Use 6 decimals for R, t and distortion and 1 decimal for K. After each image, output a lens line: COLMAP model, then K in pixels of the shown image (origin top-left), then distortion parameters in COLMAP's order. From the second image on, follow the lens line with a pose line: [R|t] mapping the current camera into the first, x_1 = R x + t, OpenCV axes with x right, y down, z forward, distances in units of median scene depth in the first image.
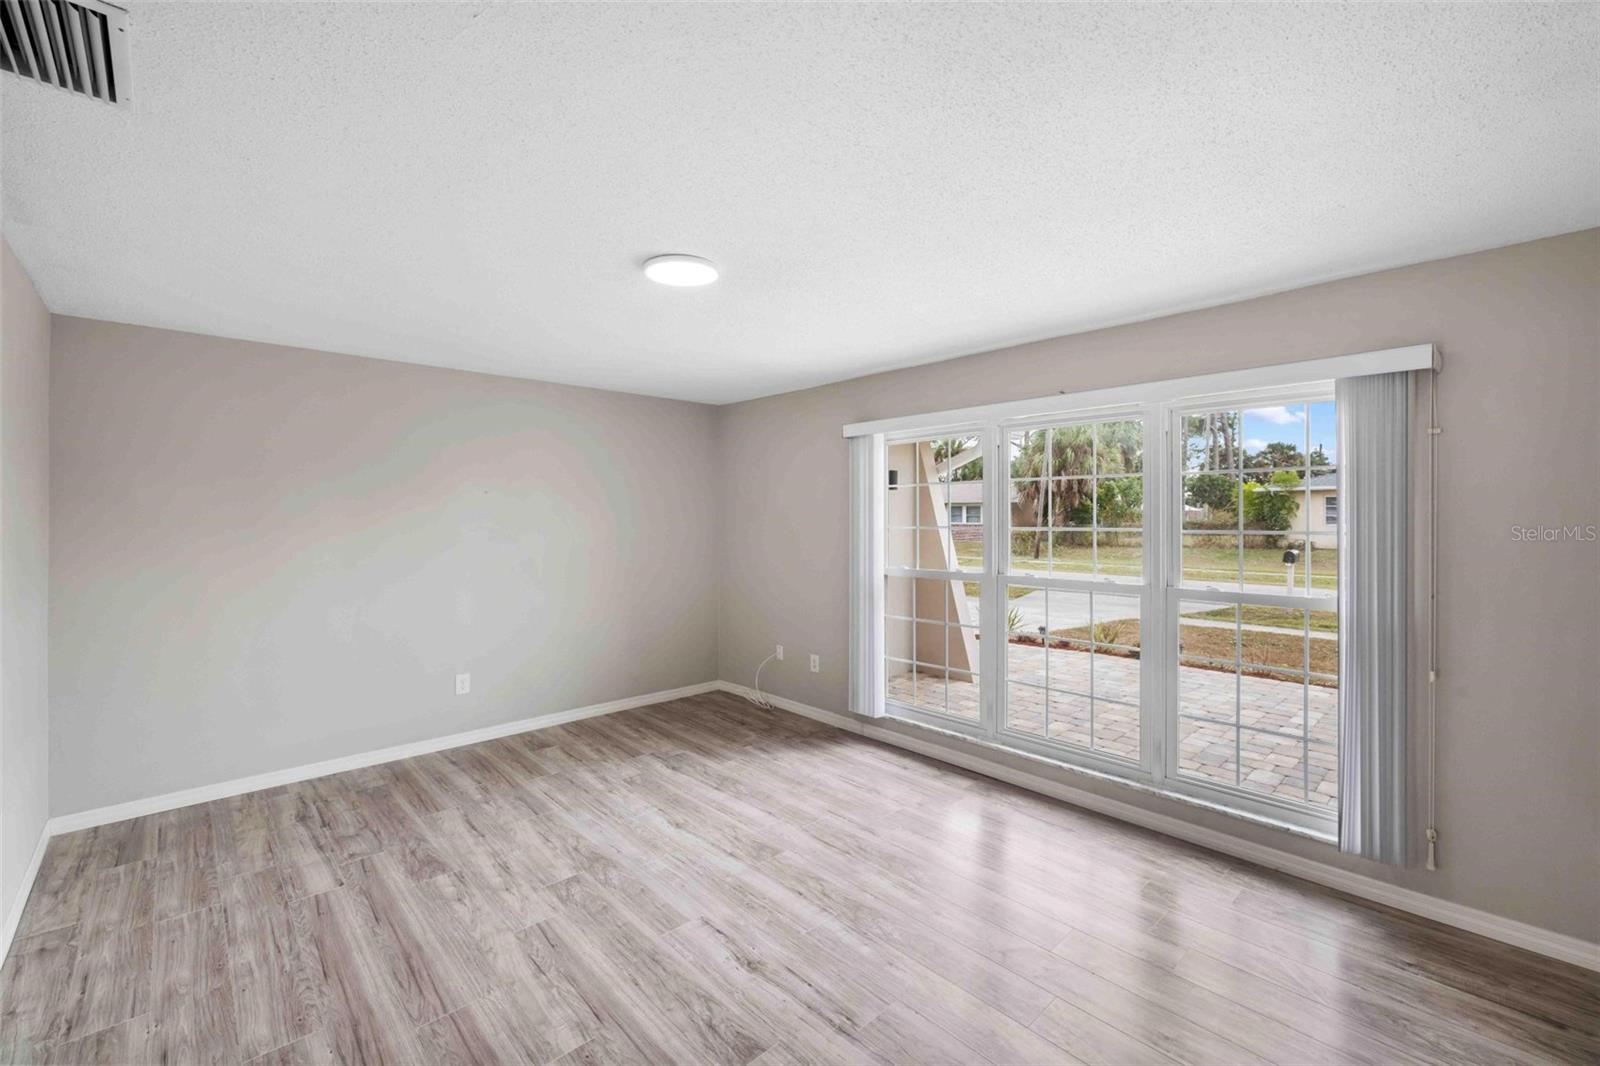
lens RADIAL K [[677.3, 0, 801.7], [0, 677.3, 517.8], [0, 0, 1]] dist [-0.002148, -0.000080]
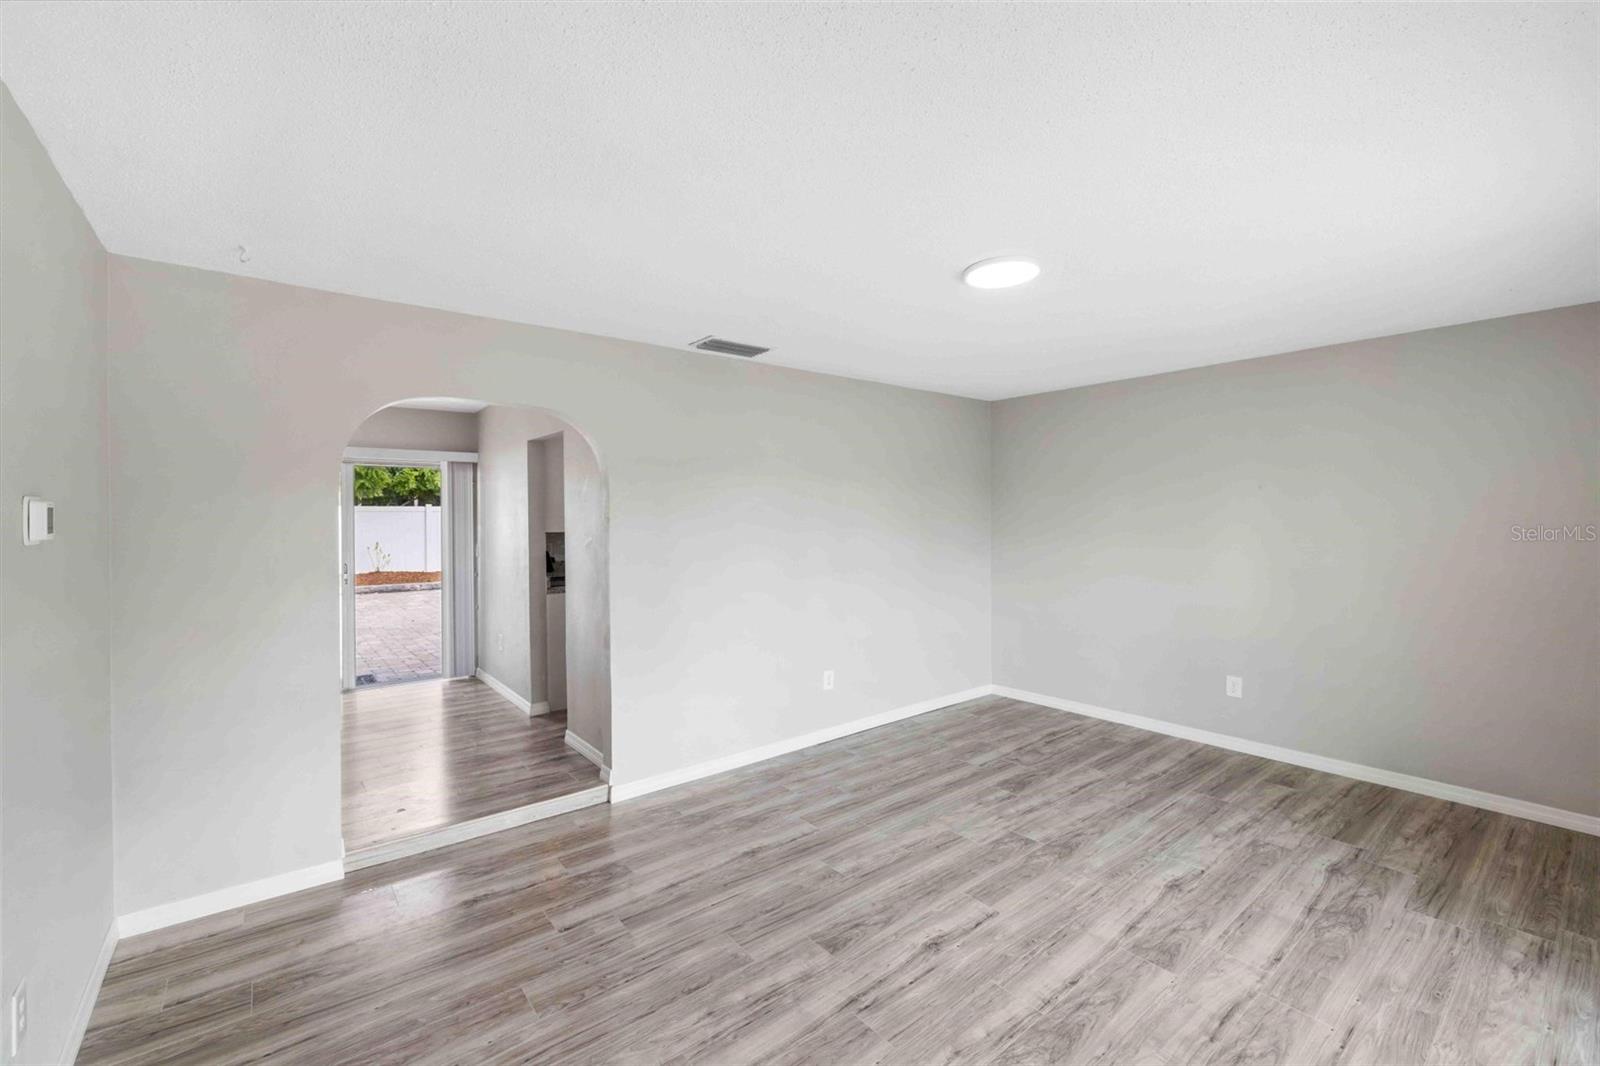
lens RADIAL K [[653.9, 0, 793.3], [0, 653.9, 528.7], [0, 0, 1]] dist [-0.001008, -0.000057]
pose [[-0.082100, 0.017272, -0.996474, 0.669928], [0.004478, 0.999846, 0.016962, -0.002240], [0.996614, -0.003070, -0.082164, 0.616795]]
